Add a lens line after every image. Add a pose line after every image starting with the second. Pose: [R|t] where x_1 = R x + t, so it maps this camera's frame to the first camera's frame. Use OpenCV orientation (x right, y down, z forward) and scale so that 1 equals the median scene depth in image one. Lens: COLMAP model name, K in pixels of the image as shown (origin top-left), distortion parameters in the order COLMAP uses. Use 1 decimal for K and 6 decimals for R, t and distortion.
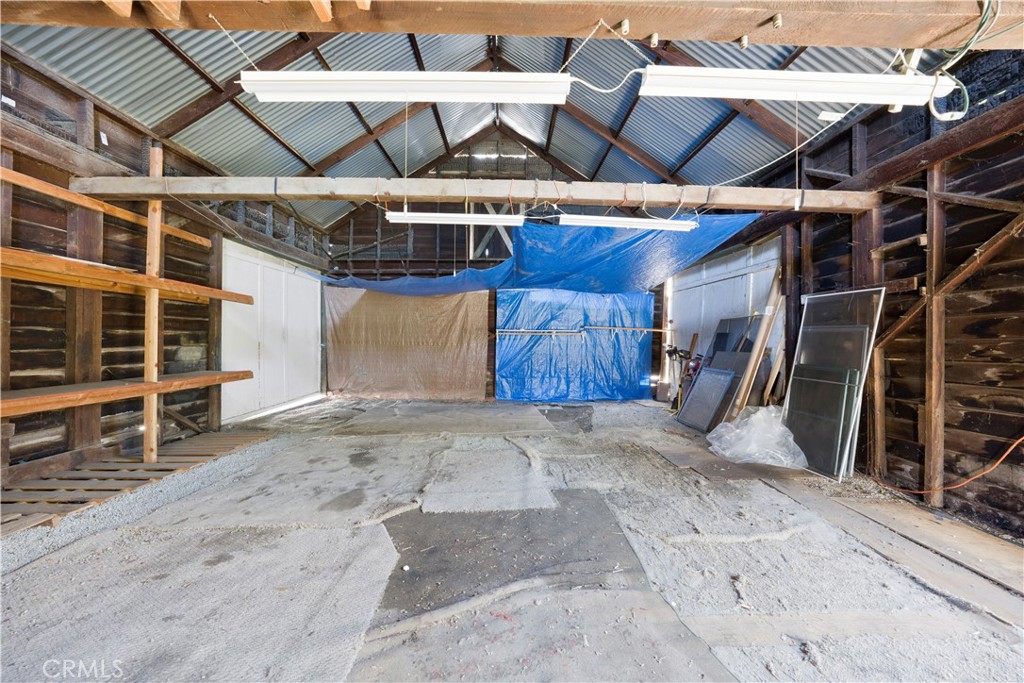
lens RADIAL K [[351.0, 0, 513.1], [0, 351.0, 340.3], [0, 0, 1]] dist [0.001711, 0.000023]
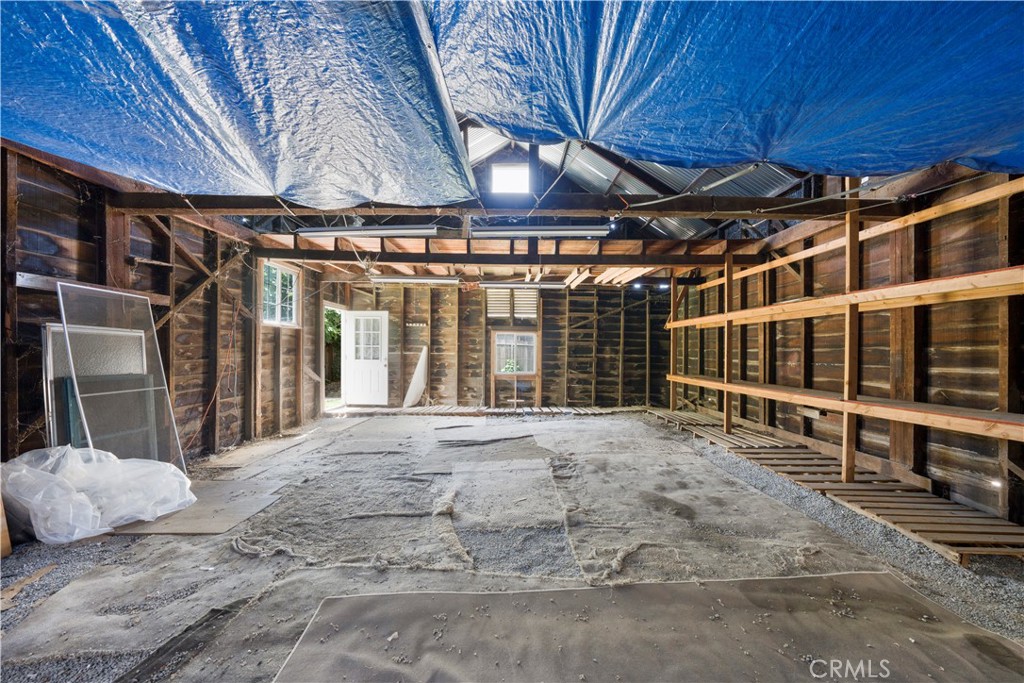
lens RADIAL K [[351.0, 0, 510.6], [0, 351.0, 348.4], [0, 0, 1]] dist [0.001711, 0.000023]
pose [[-0.999766, -0.015508, 0.015093, -0.104252], [-0.015575, 0.999869, -0.004364, -0.005385], [-0.015023, -0.004598, -0.999877, 2.051167]]
